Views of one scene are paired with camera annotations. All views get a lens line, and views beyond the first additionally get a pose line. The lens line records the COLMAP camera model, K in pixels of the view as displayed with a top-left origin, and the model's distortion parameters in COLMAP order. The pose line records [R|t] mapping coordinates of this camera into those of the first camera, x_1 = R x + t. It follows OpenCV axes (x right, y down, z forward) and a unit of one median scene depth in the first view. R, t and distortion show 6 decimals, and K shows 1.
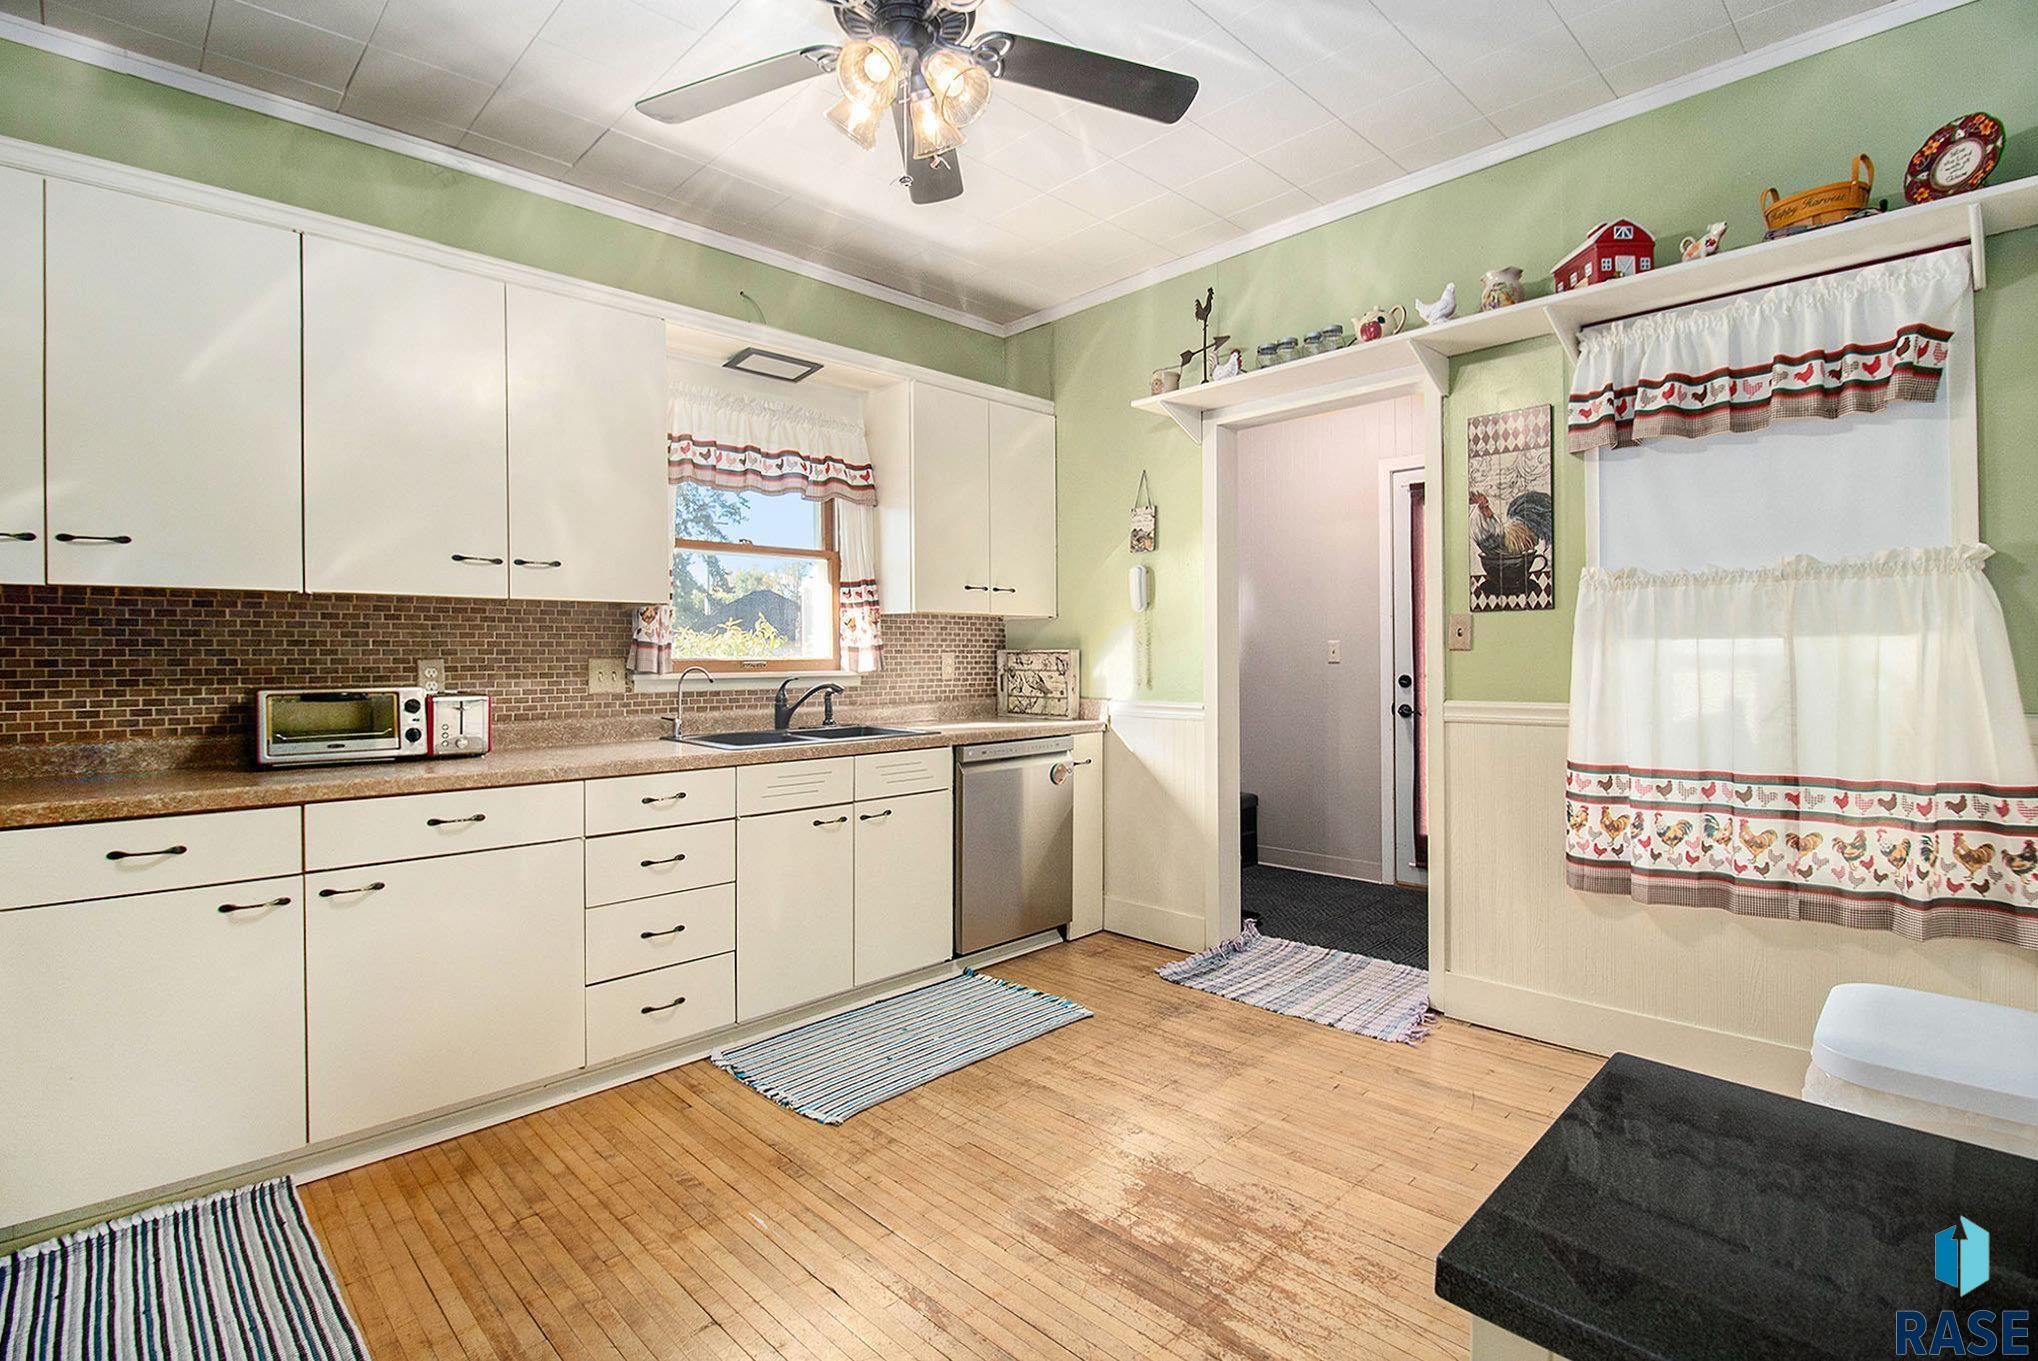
lens RADIAL K [[957.0, 0, 1059.5], [0, 957.0, 671.1], [0, 0, 1]] dist [-0.014279, -0.003459]
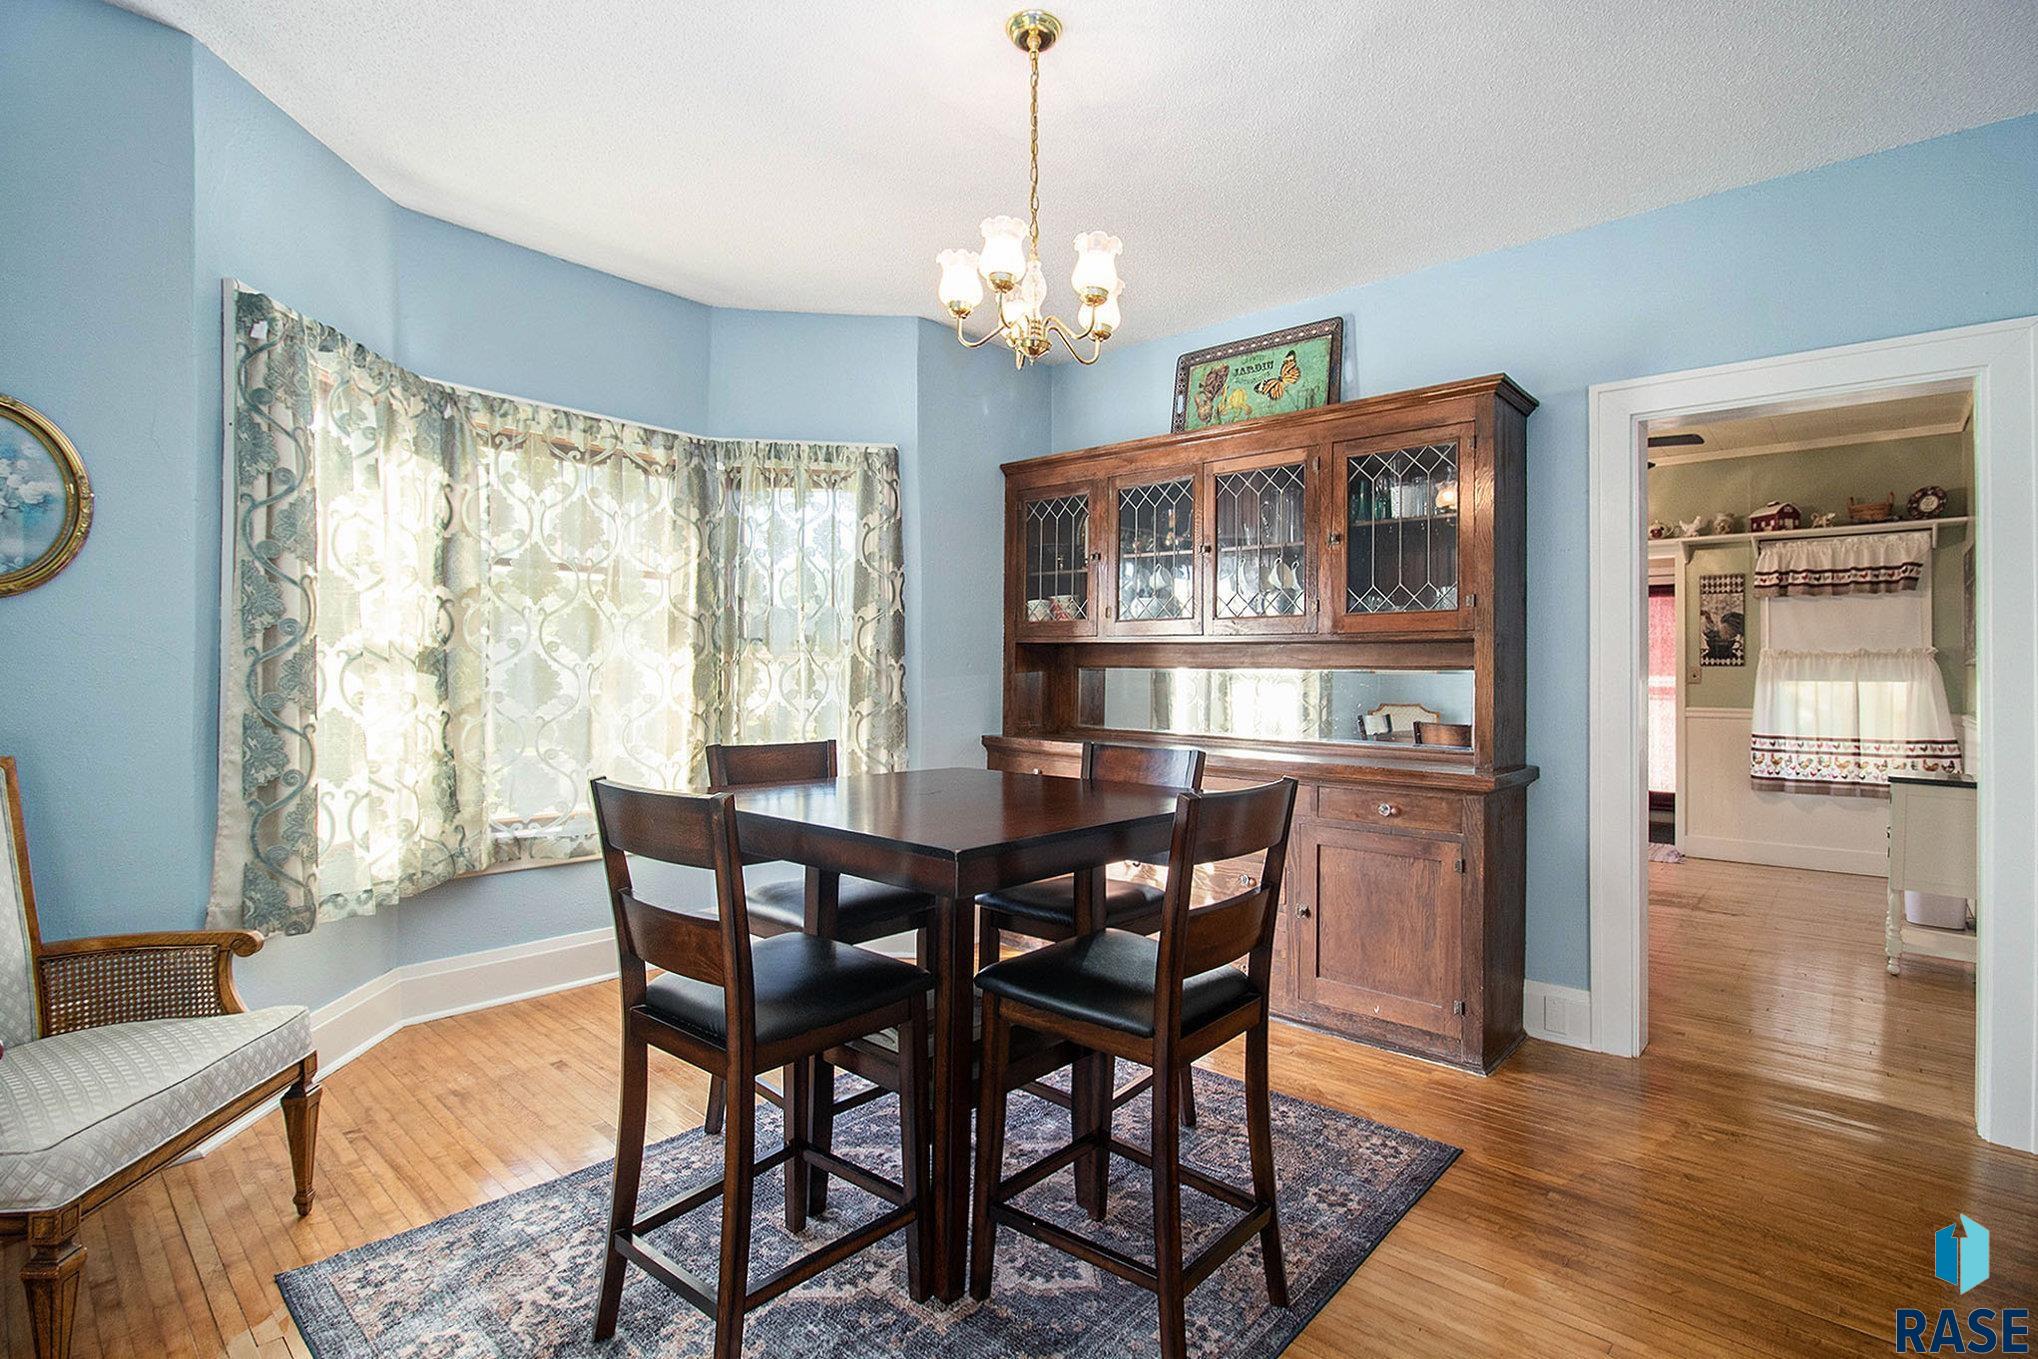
lens RADIAL K [[957.0, 0, 1035.1], [0, 957.0, 673.0], [0, 0, 1]] dist [-0.014279, -0.003459]
pose [[0.997824, 0.010627, 0.065069, -1.404387], [-0.010135, 0.999917, -0.007896, -0.015769], [-0.065148, 0.007219, 0.997850, -1.209267]]
